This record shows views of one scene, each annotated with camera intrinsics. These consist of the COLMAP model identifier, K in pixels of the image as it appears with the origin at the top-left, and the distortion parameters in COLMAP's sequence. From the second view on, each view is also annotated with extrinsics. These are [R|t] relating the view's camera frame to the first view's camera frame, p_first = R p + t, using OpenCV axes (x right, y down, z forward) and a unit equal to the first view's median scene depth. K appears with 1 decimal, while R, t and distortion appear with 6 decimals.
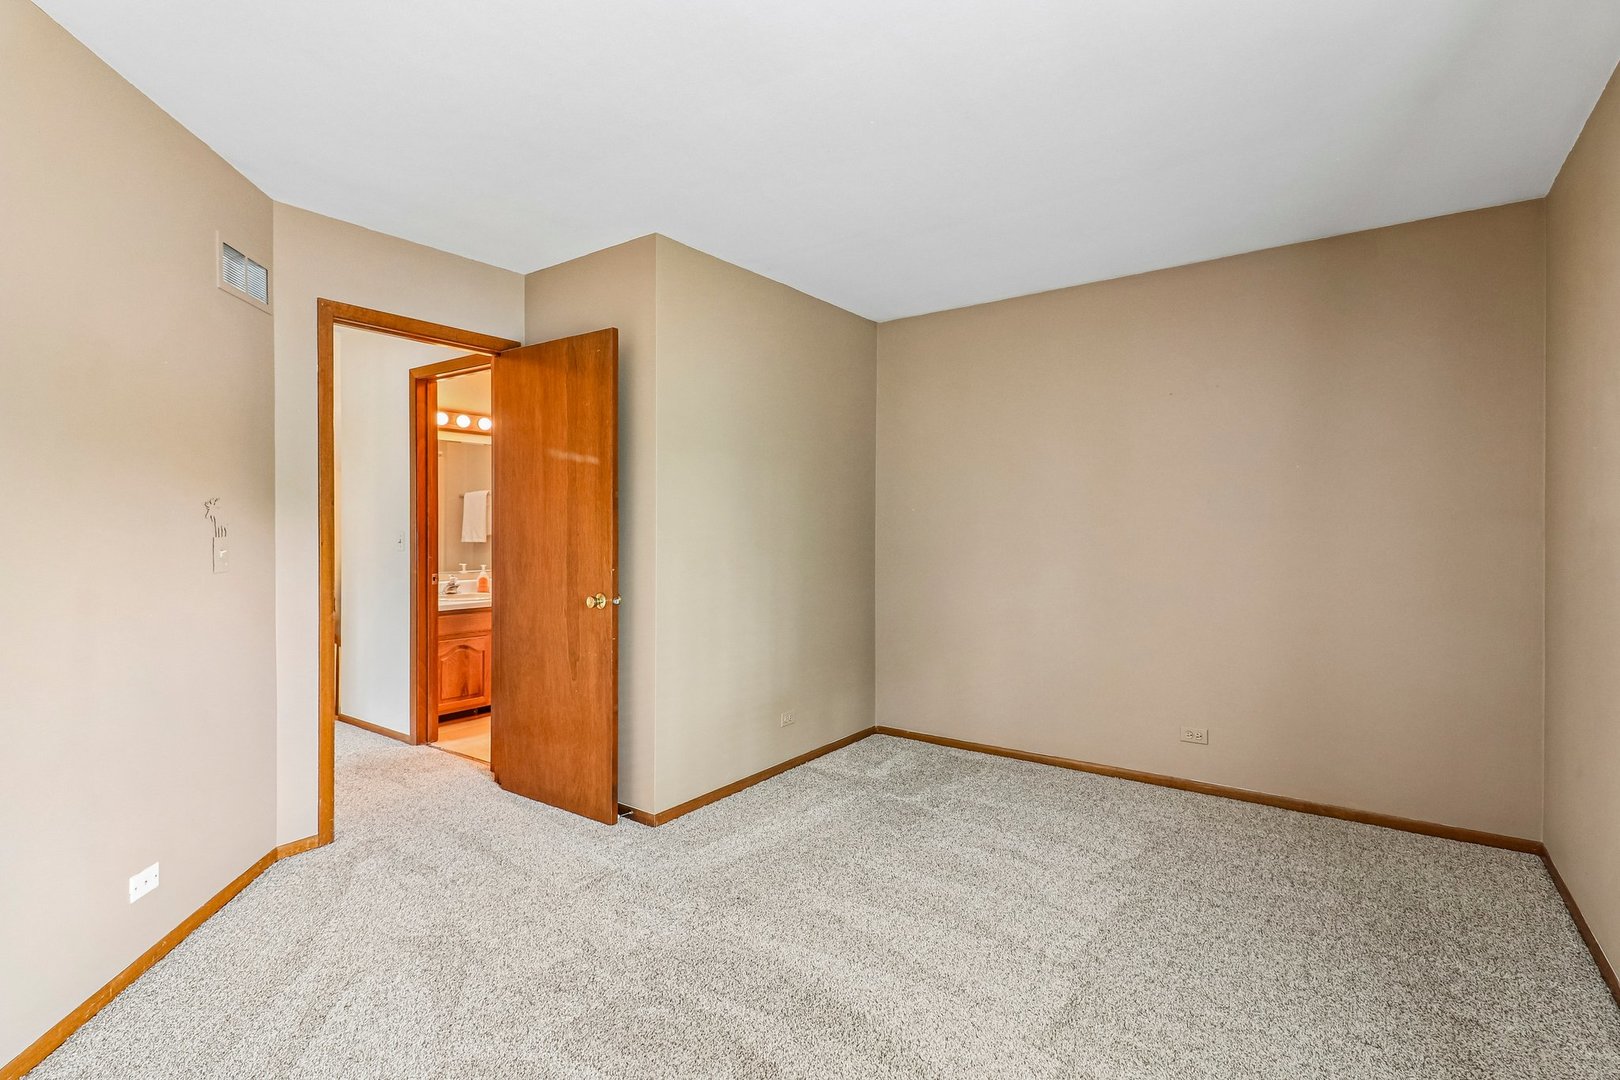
lens RADIAL K [[760.8, 0, 810.9], [0, 760.8, 535.6], [0, 0, 1]] dist [0.014462, -0.010939]
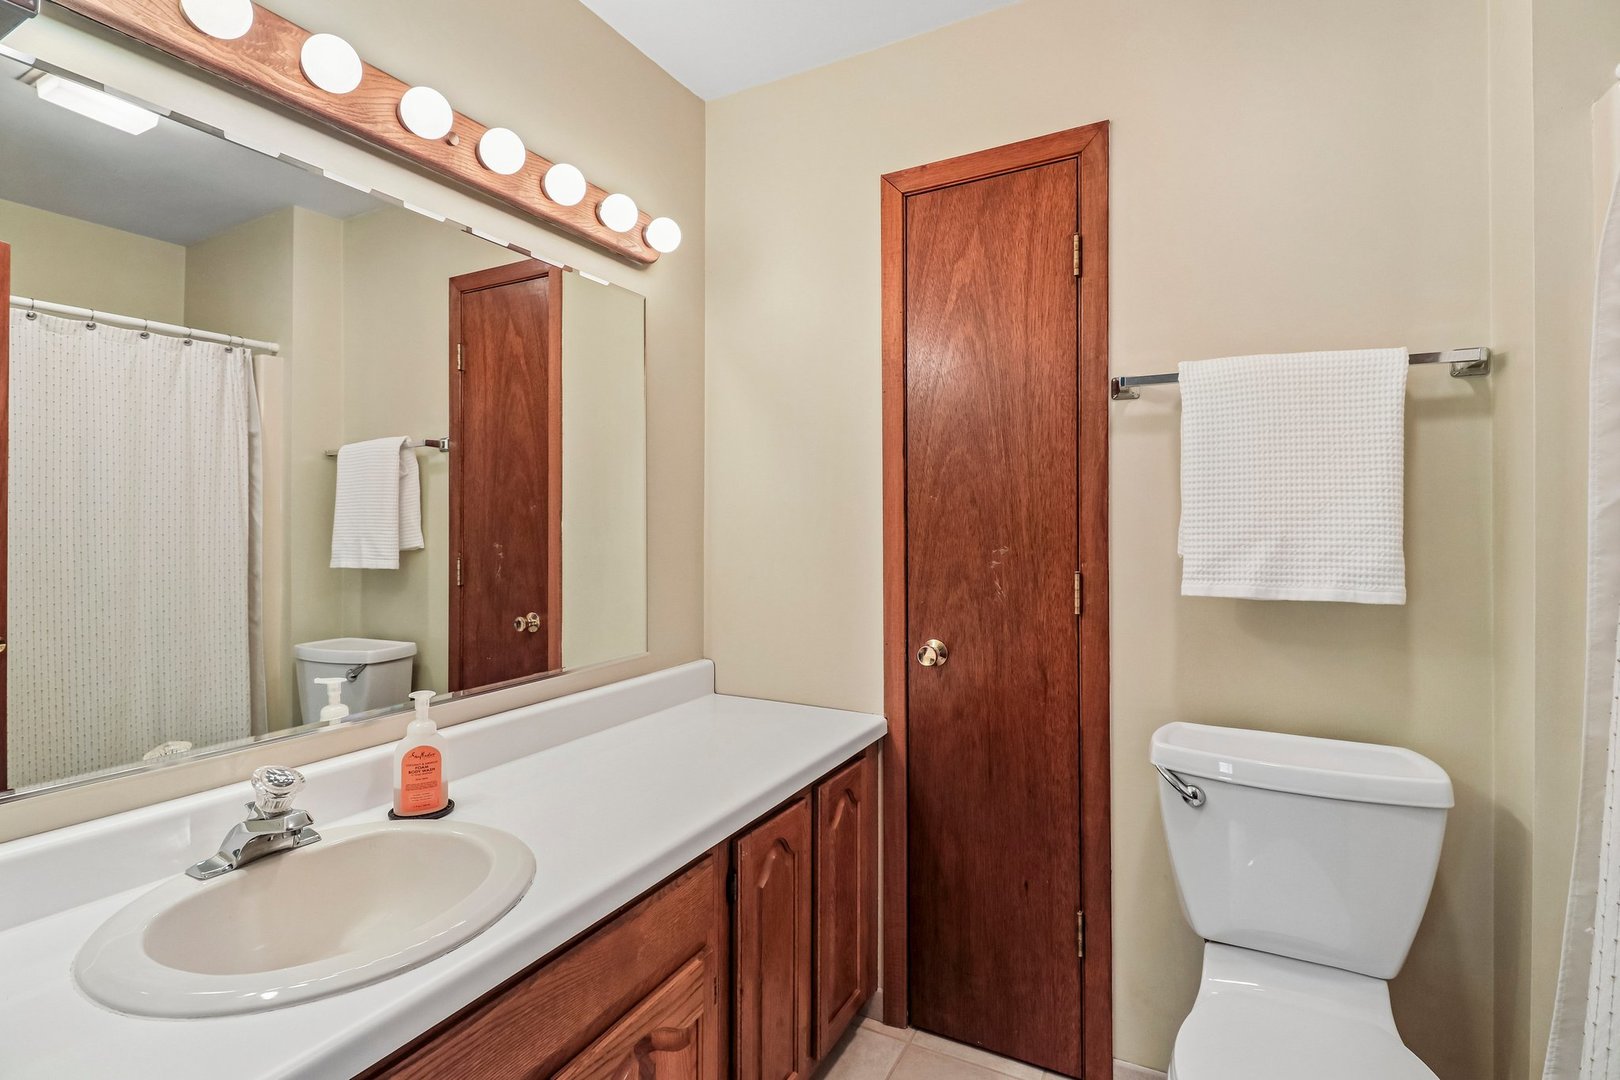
lens RADIAL K [[760.8, 0, 809.4], [0, 760.8, 536.1], [0, 0, 1]] dist [0.014462, -0.010939]
pose [[0.991473, -0.000762, 0.130311, -0.262782], [0.001414, 0.999987, -0.004916, -0.006034], [-0.130305, 0.005058, 0.991461, 0.573151]]
